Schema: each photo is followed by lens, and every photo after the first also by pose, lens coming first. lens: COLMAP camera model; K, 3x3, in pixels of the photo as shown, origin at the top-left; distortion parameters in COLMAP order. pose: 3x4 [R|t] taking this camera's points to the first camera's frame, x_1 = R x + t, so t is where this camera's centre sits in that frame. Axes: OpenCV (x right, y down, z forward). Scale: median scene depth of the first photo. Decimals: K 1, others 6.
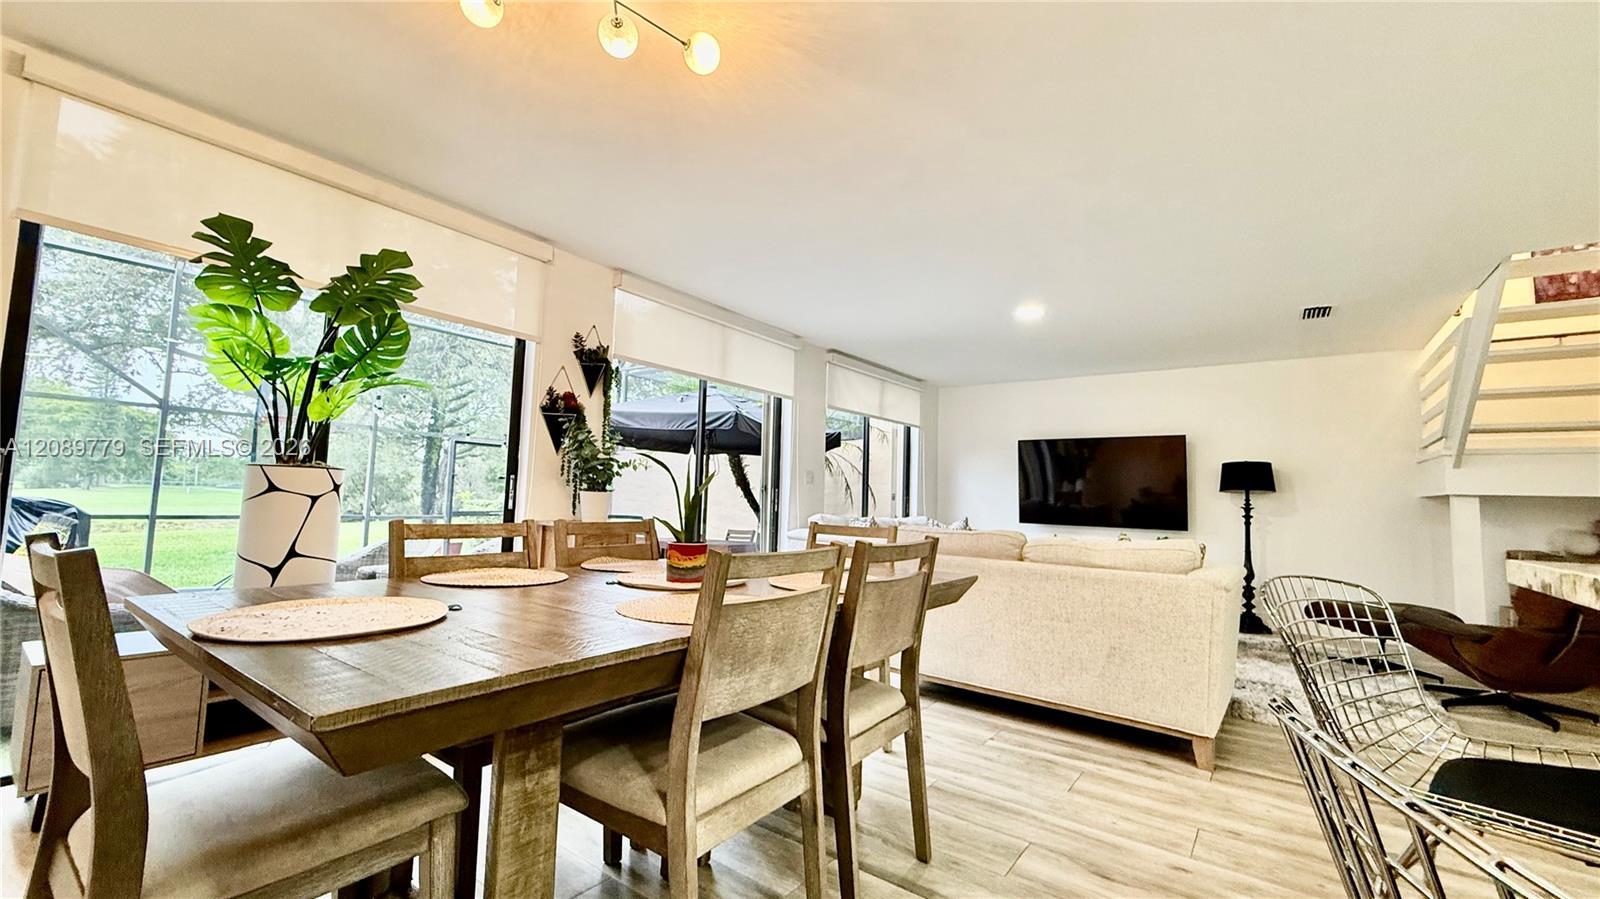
lens RADIAL K [[643.5, 0, 799.5], [0, 643.5, 447.1], [0, 0, 1]] dist [0.000416, -0.000110]
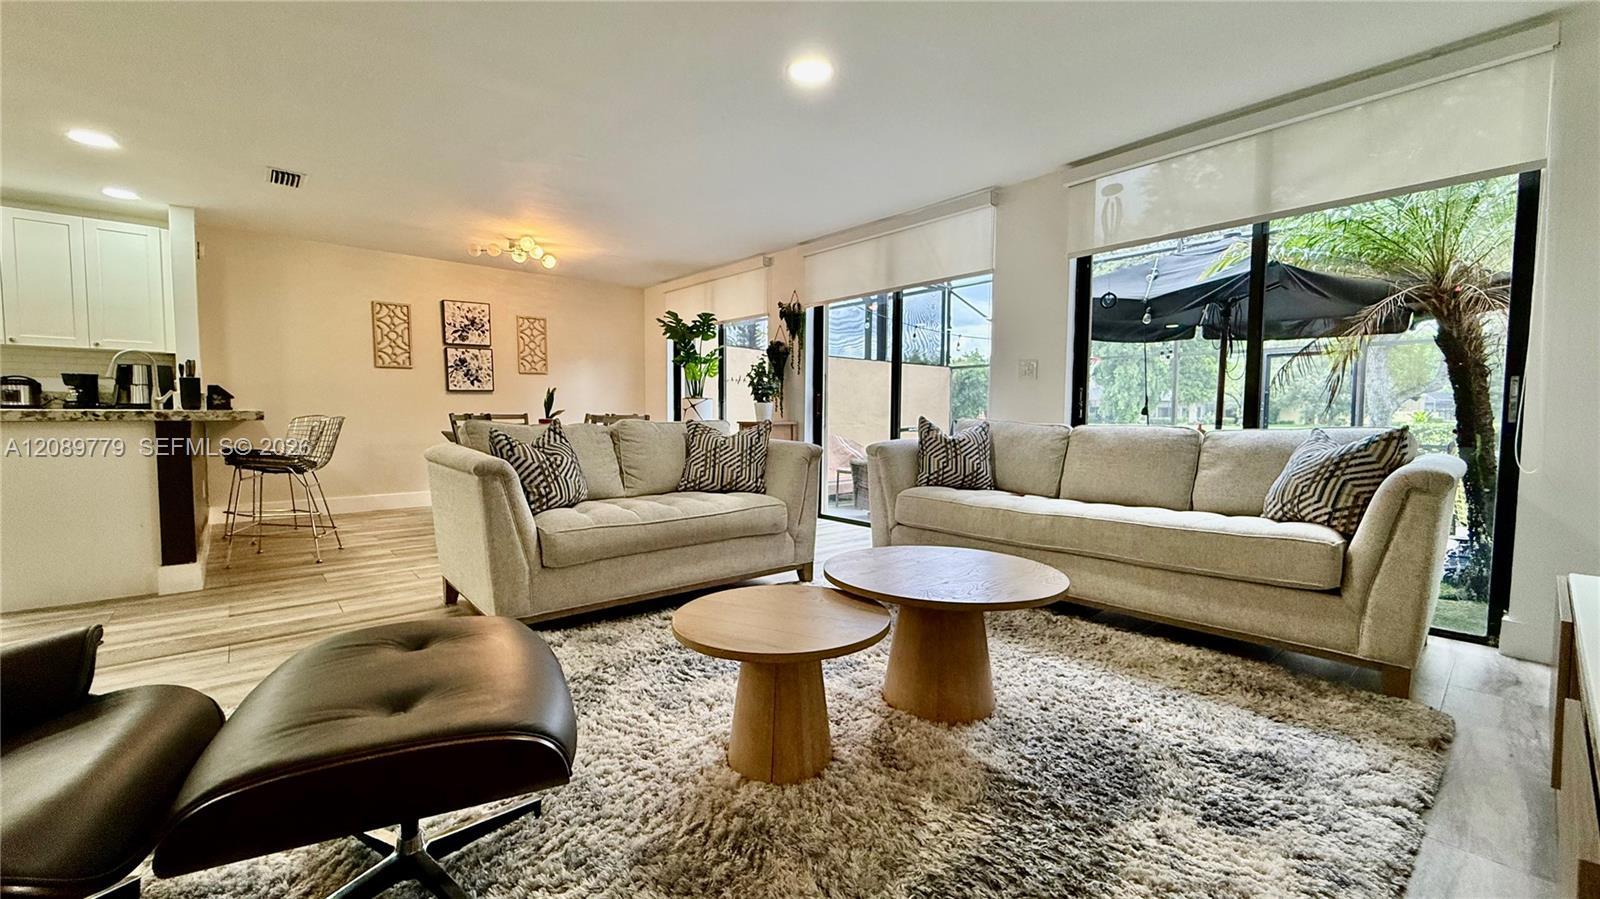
lens RADIAL K [[643.5, 0, 793.1], [0, 643.5, 450.6], [0, 0, 1]] dist [0.000416, -0.000110]
pose [[-0.223543, 0.023544, -0.974410, 1.160258], [0.068026, 0.997647, 0.008499, 0.169574], [0.972317, -0.064385, -0.224619, 1.342681]]
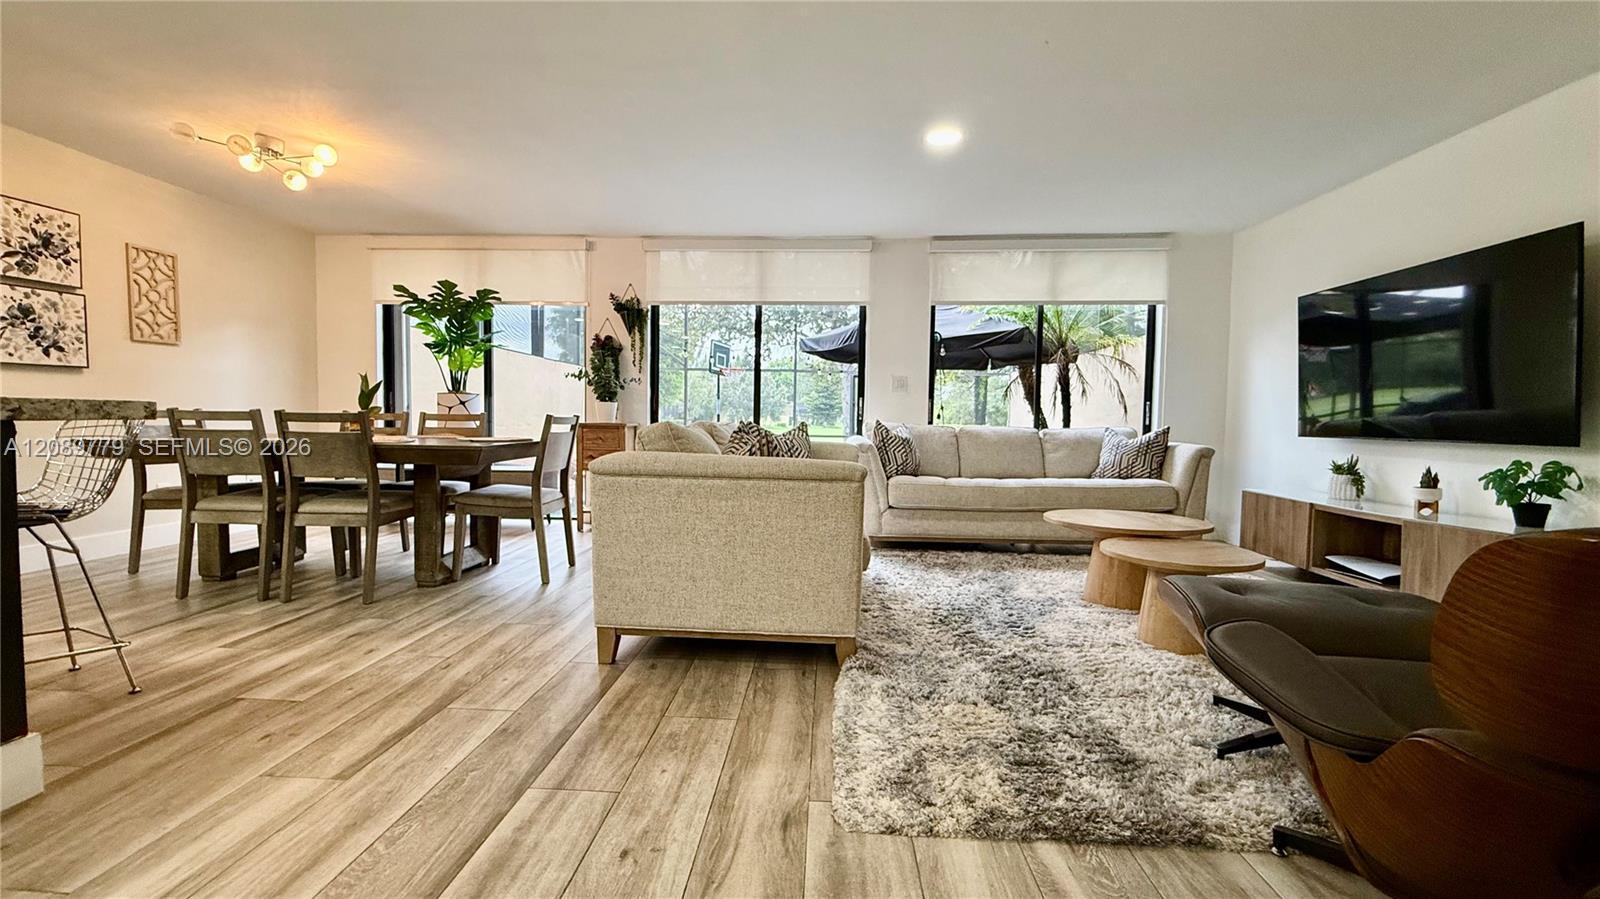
lens RADIAL K [[643.5, 0, 795.8], [0, 643.5, 451.5], [0, 0, 1]] dist [0.000416, -0.000110]
pose [[0.551315, 0.016898, -0.834126, 1.073782], [0.071134, 0.995202, 0.067177, 0.105757], [0.831259, -0.096371, 0.547468, 0.512539]]
